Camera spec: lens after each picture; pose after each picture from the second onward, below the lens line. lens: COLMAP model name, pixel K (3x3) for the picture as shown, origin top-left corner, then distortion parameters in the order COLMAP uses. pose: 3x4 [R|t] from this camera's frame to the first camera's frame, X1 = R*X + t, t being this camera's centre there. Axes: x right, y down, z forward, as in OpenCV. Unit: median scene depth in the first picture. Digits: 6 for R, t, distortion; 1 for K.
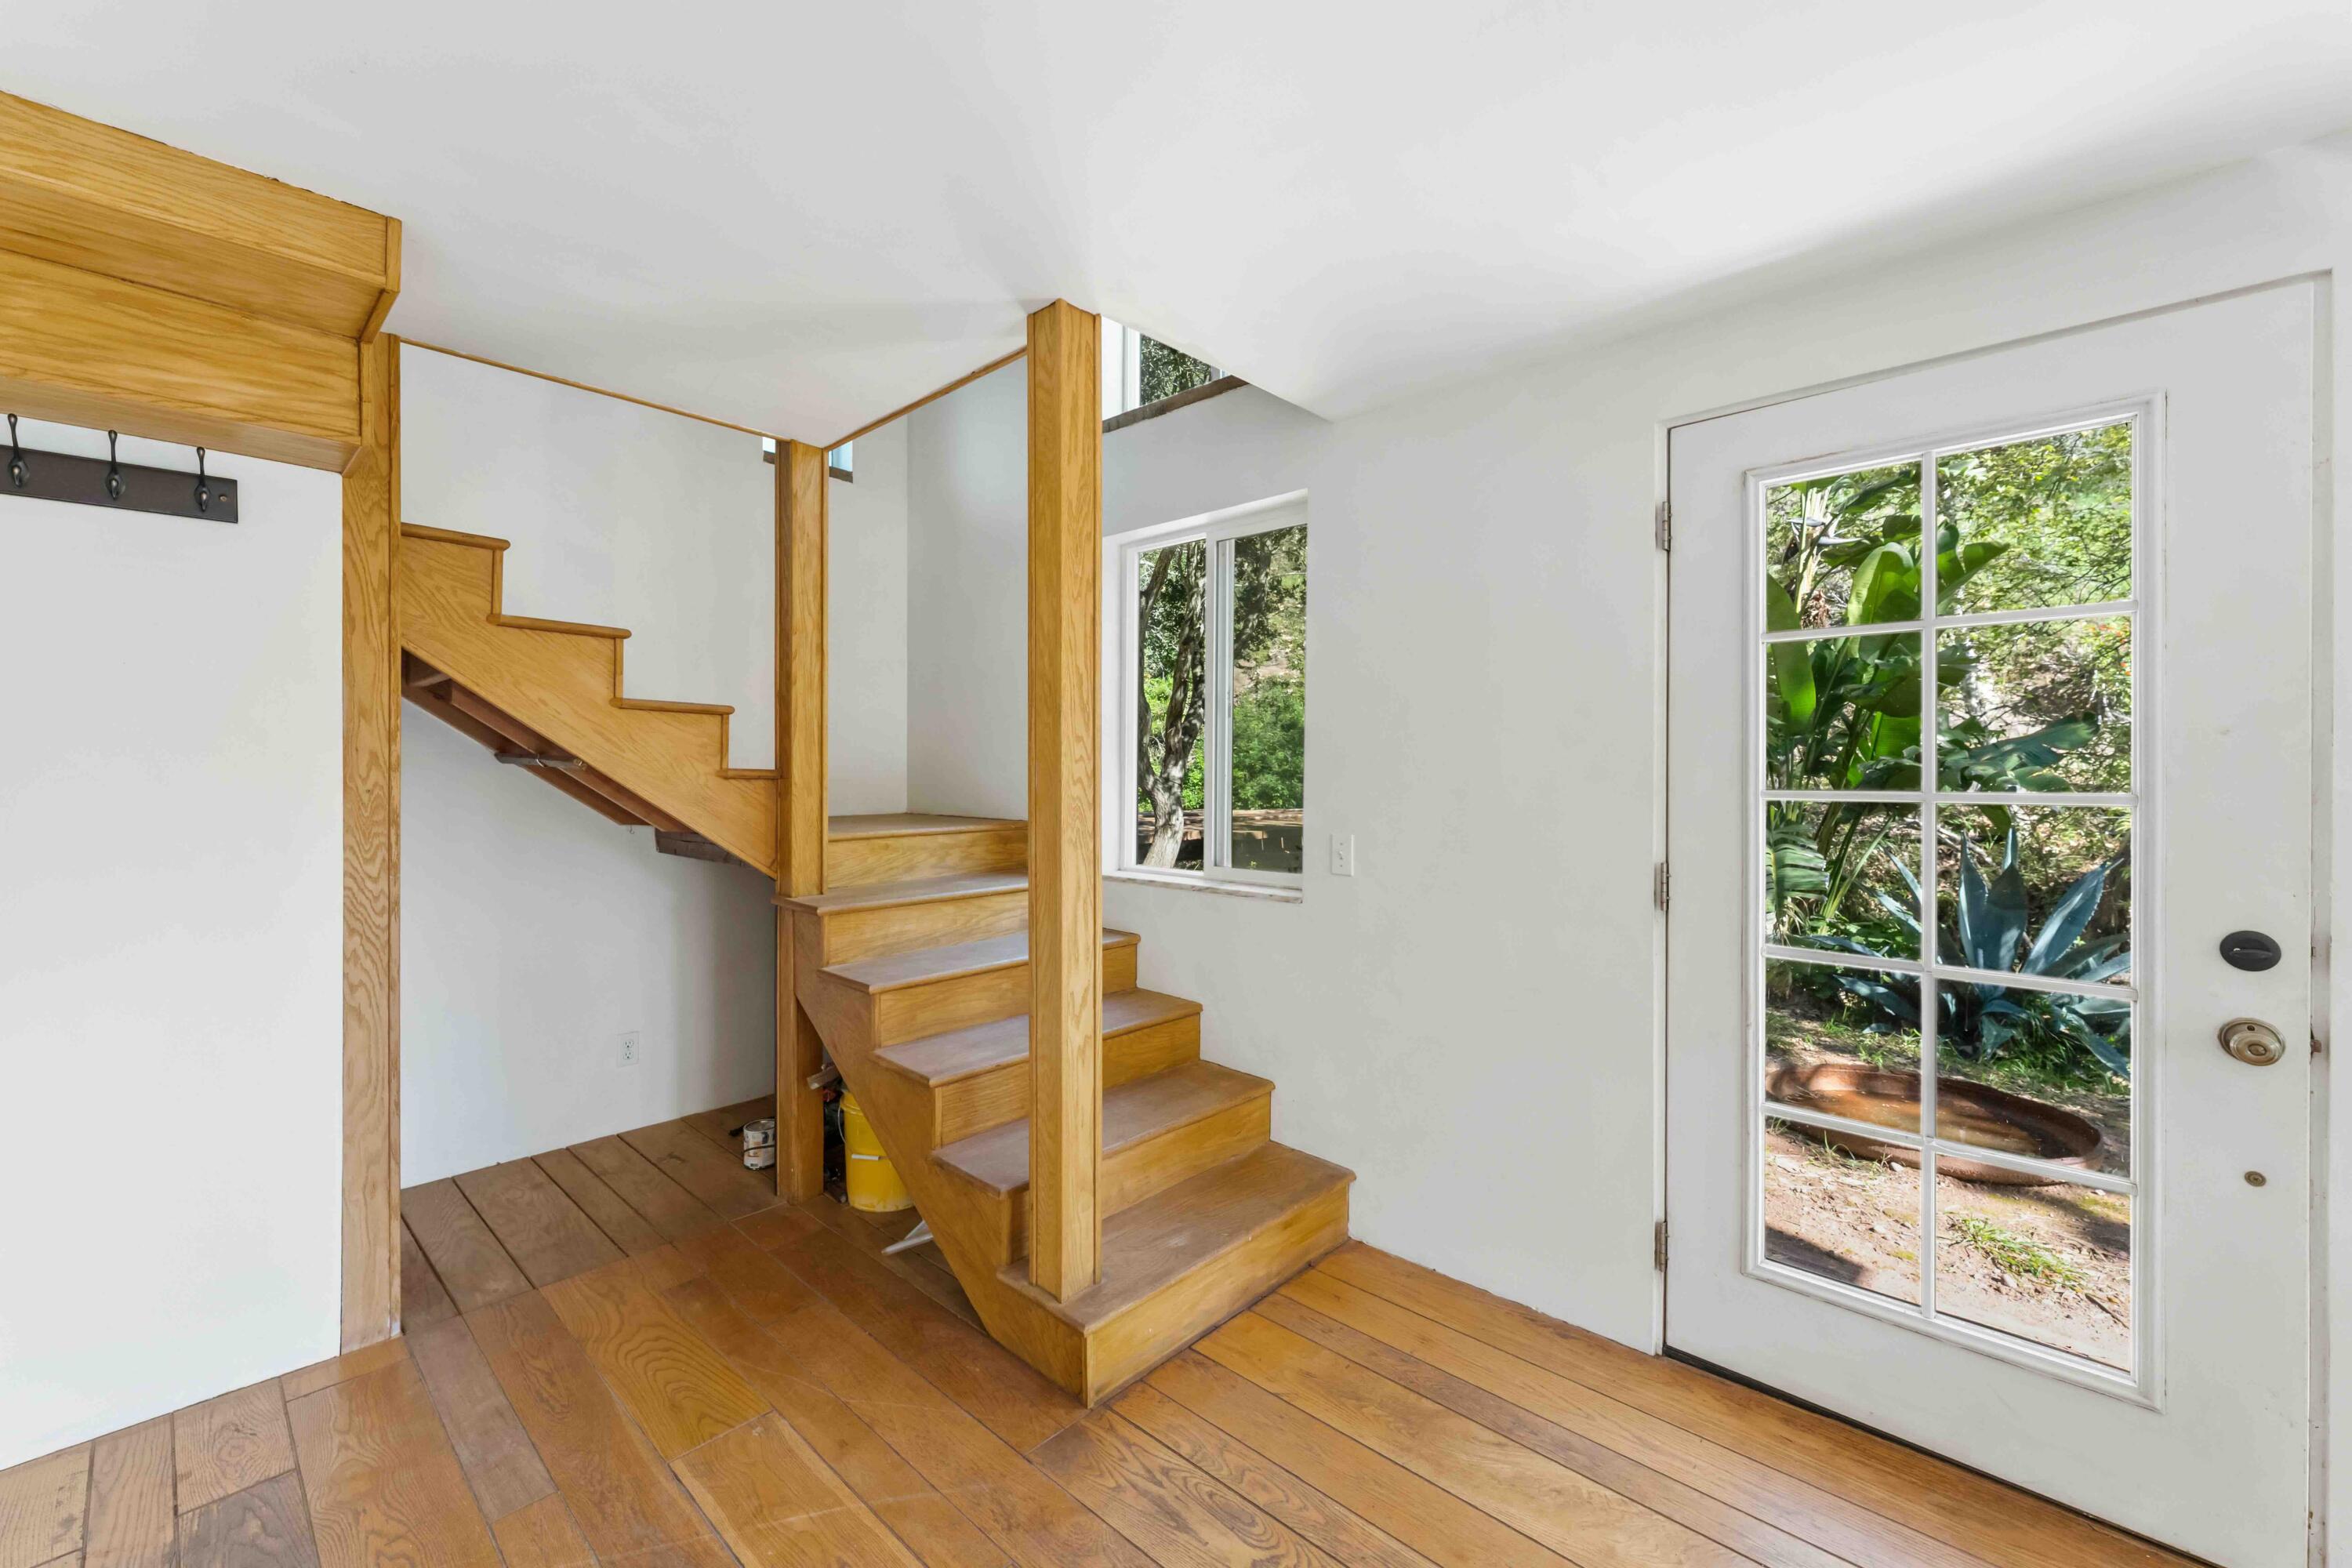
lens RADIAL K [[942.2, 0, 1169.5], [0, 942.2, 776.3], [0, 0, 1]] dist [0.000627, -0.001017]
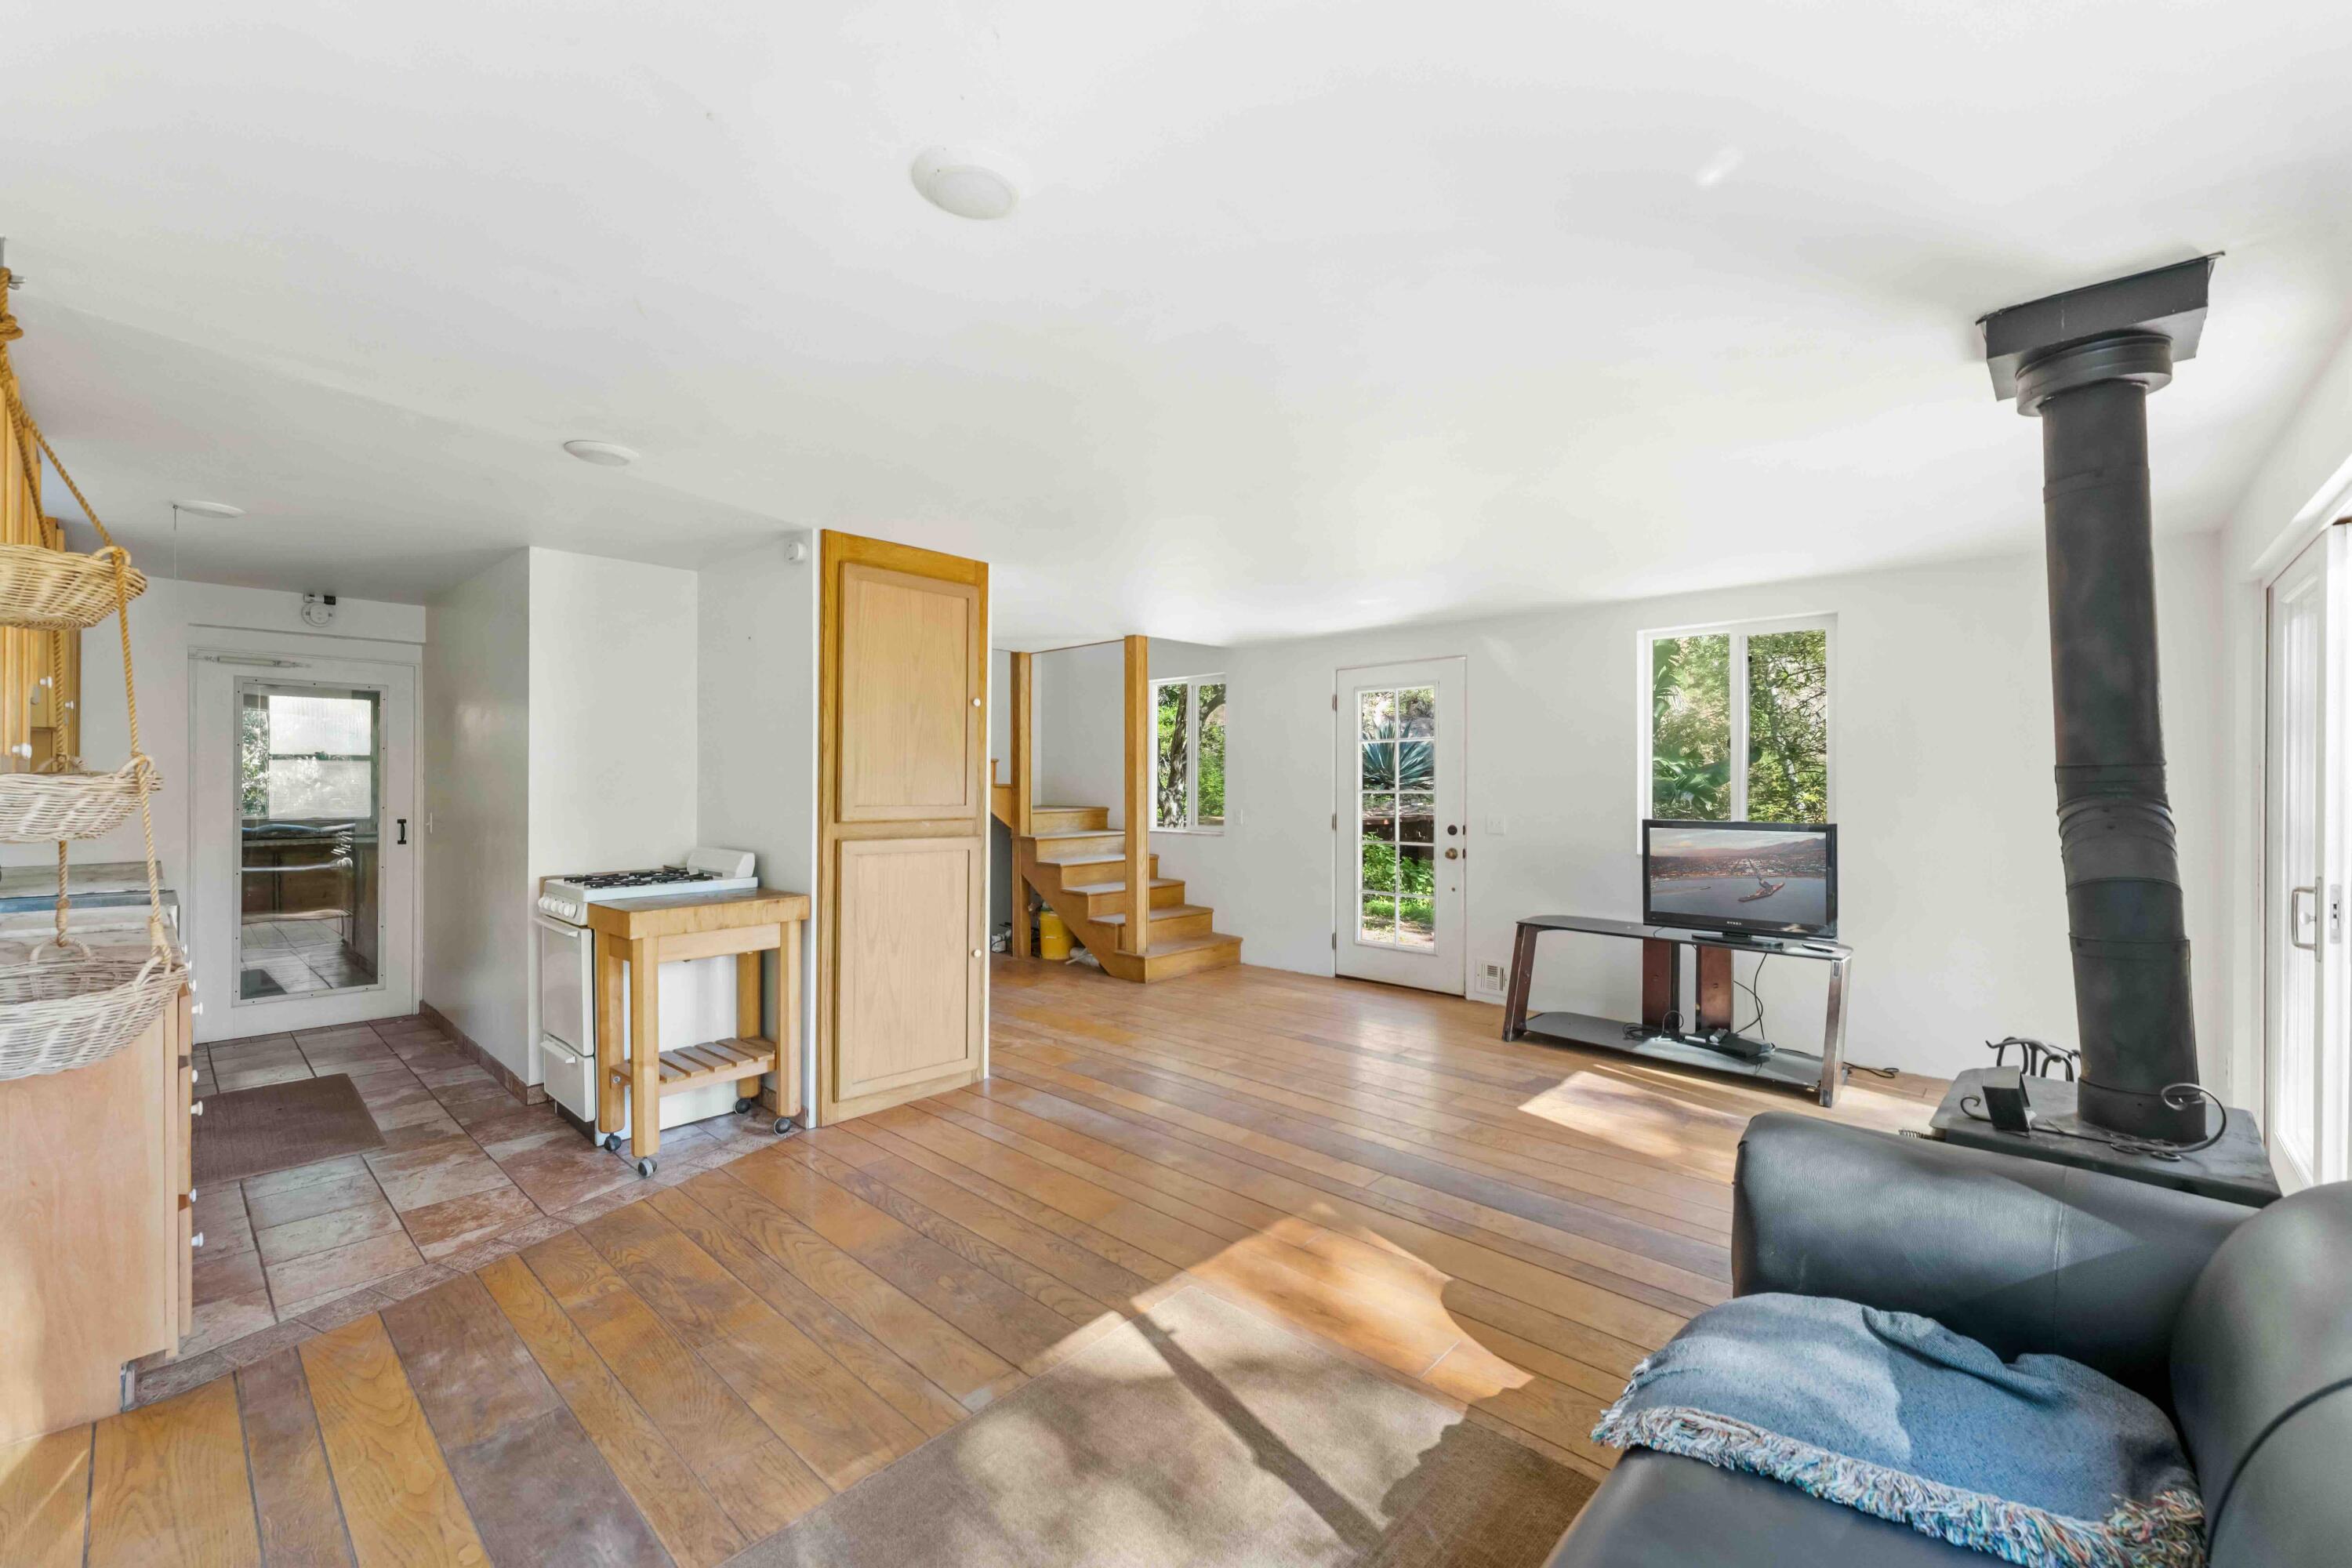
lens RADIAL K [[942.2, 0, 1168.1], [0, 942.2, 781.8], [0, 0, 1]] dist [0.000627, -0.001017]
pose [[0.999970, -0.003170, -0.007119, 0.009091], [0.003115, 0.999966, -0.007679, 0.007102], [0.007143, 0.007656, 0.999945, -1.580726]]
